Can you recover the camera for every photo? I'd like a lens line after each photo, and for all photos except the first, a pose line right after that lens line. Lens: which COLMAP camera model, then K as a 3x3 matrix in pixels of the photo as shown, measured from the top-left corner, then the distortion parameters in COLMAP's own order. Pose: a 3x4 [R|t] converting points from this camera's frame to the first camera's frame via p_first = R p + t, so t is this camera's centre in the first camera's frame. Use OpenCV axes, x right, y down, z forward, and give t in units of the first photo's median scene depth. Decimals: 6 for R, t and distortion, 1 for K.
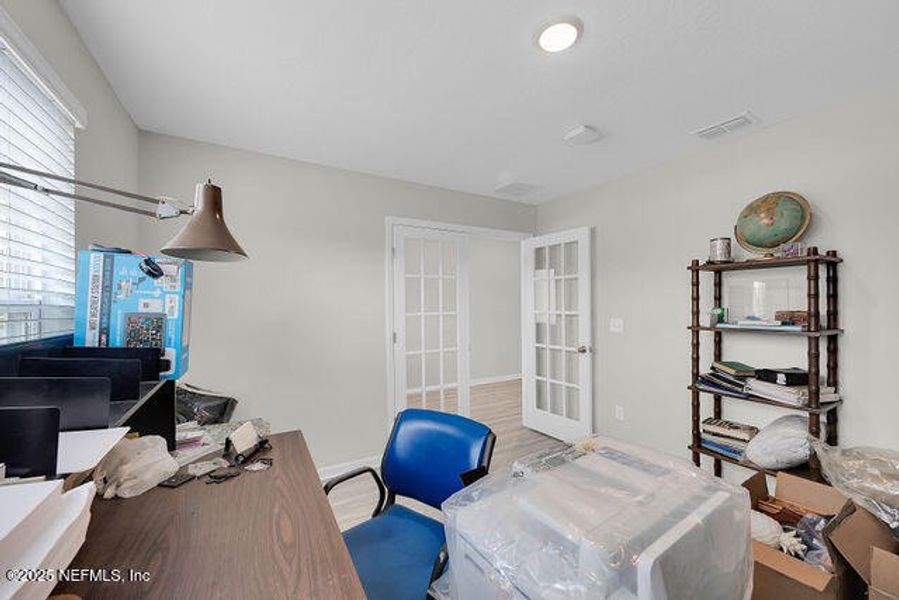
lens RADIAL K [[352.6, 0, 449.5], [0, 352.6, 300.0], [0, 0, 1]] dist [-0.007709, 0.000073]
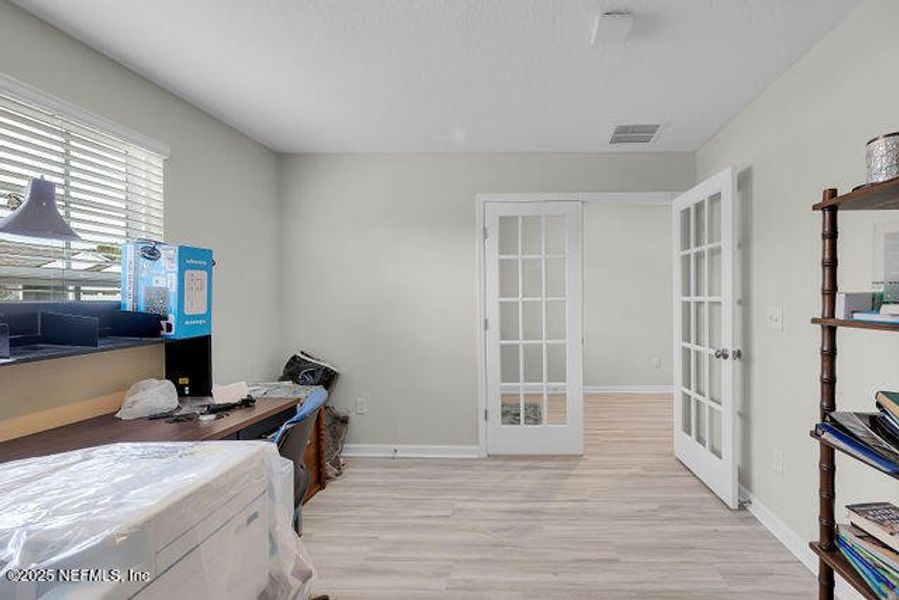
lens RADIAL K [[365.0, 0, 449.3], [0, 365.0, 291.8], [0, 0, 1]] dist [-0.041201, 0.013025]
pose [[0.853840, 0.000316, -0.520535, 0.394098], [0.002857, 0.999982, 0.005295, 0.025477], [0.520528, -0.006008, 0.853824, 0.213463]]
